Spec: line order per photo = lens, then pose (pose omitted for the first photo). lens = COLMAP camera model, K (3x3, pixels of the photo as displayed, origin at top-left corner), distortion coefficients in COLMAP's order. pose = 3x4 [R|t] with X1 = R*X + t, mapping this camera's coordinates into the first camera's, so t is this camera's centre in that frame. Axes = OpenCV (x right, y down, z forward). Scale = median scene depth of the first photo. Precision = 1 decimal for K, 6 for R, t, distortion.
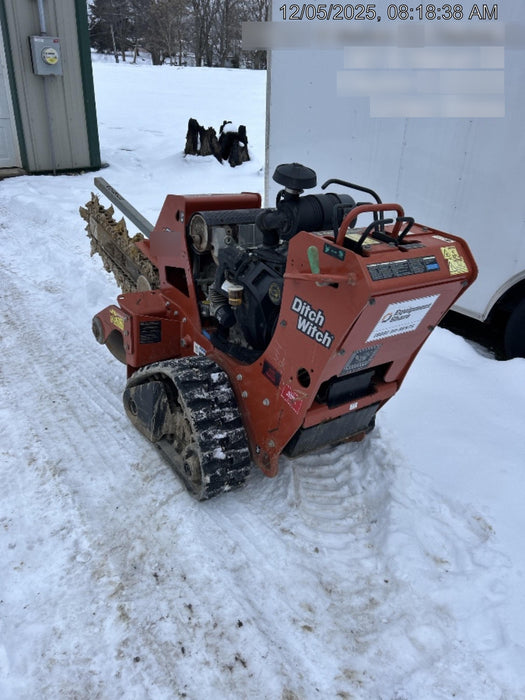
lens RADIAL K [[527.6, 0, 262.5], [0, 527.6, 350.0], [0, 0, 1]] dist [0.116366, -0.000888]
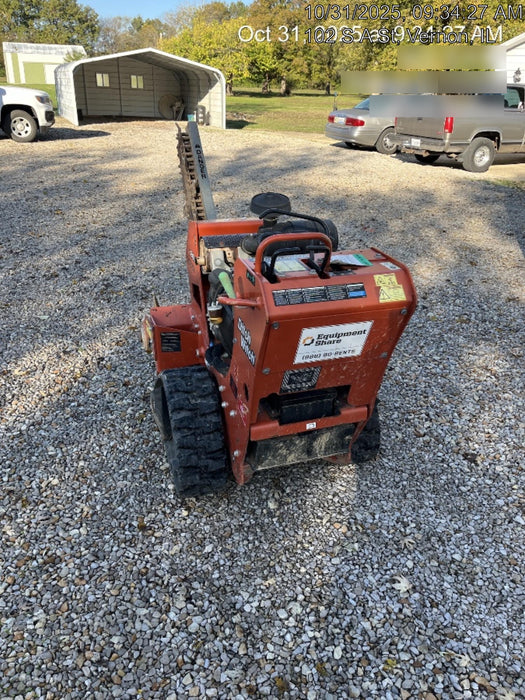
lens RADIAL K [[527.6, 0, 262.5], [0, 527.6, 350.0], [0, 0, 1]] dist [0.116366, -0.000888]
pose [[0.948758, 0.063630, -0.309531, 0.446909], [-0.070564, 0.997444, -0.011243, -0.024788], [0.308025, 0.032508, 0.950823, -0.004309]]
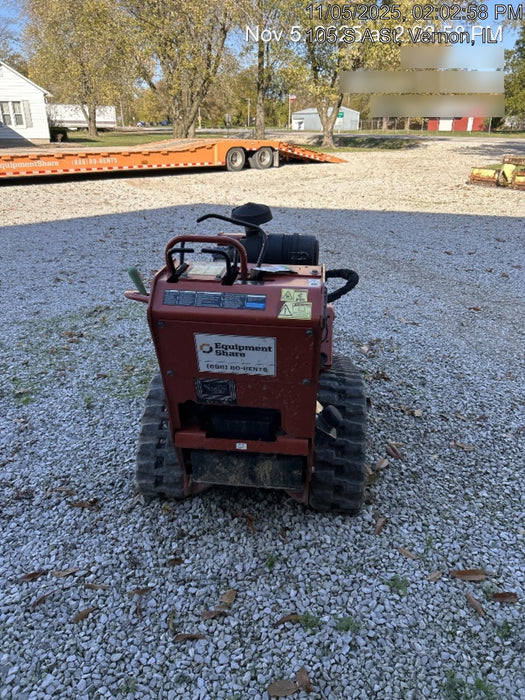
lens RADIAL K [[527.6, 0, 262.5], [0, 527.6, 350.0], [0, 0, 1]] dist [0.116366, -0.000888]
pose [[0.746968, 0.172995, -0.641959, 0.901465], [-0.240894, 0.970369, -0.018805, -0.062041], [0.619684, 0.168691, 0.766508, 0.295337]]
